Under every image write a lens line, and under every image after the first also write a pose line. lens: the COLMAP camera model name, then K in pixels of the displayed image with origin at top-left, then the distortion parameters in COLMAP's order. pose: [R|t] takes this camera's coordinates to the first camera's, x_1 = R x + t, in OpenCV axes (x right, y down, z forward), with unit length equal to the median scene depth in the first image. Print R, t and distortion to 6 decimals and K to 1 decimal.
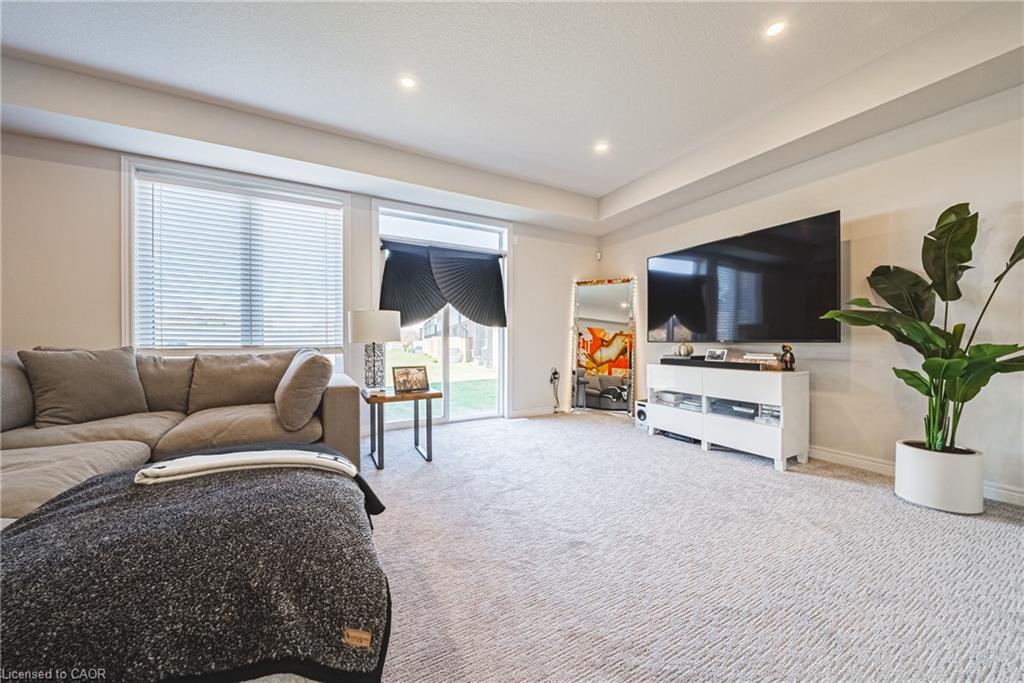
lens RADIAL K [[349.6, 0, 512.0], [0, 349.6, 342.4], [0, 0, 1]] dist [-0.015203, 0.000029]
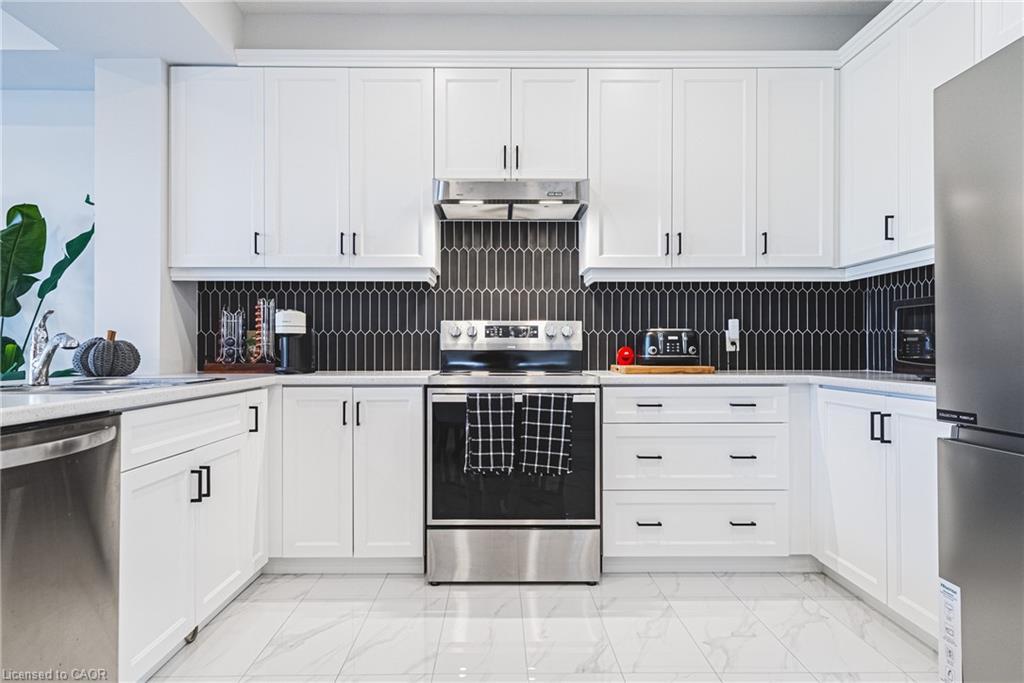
lens RADIAL K [[619.6, 0, 518.3], [0, 619.6, 345.9], [0, 0, 1]] dist [0.017295, -0.009655]
pose [[0.467278, 0.008108, 0.884073, 0.349856], [0.002170, 0.999944, -0.010318, -0.022315], [-0.884108, 0.006740, 0.467234, -0.561014]]
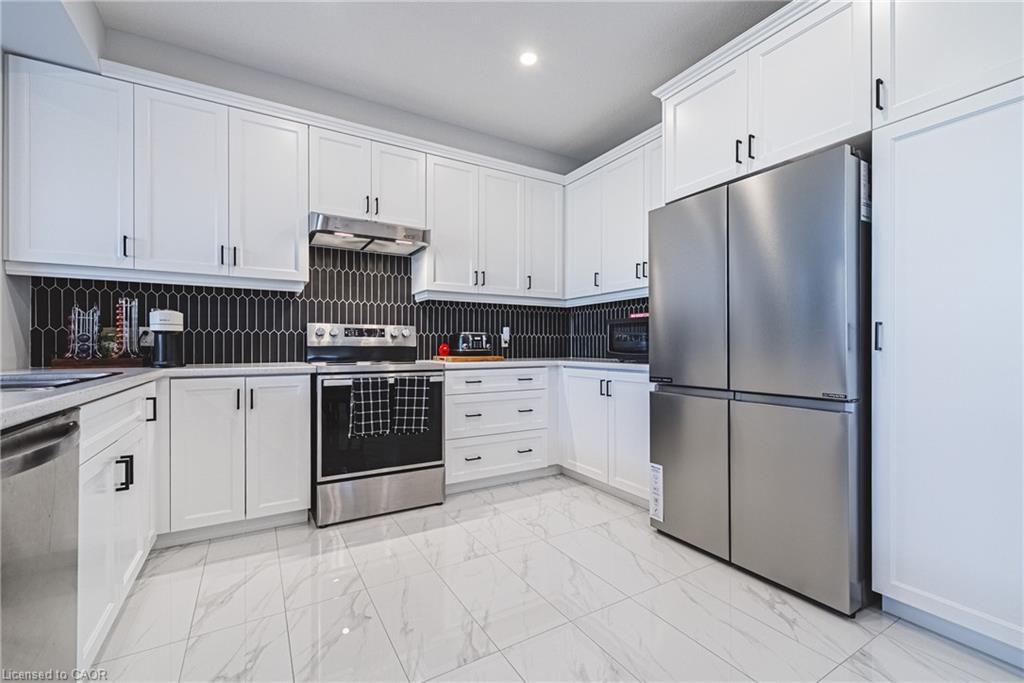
lens RADIAL K [[418.5, 0, 505.6], [0, 418.5, 346.8], [0, 0, 1]] dist [0.009011, -0.001994]
pose [[-0.022574, 0.003533, 0.999739, 0.296414], [0.004665, 0.999983, -0.003428, -0.019838], [-0.999734, 0.004587, -0.022590, -0.356784]]
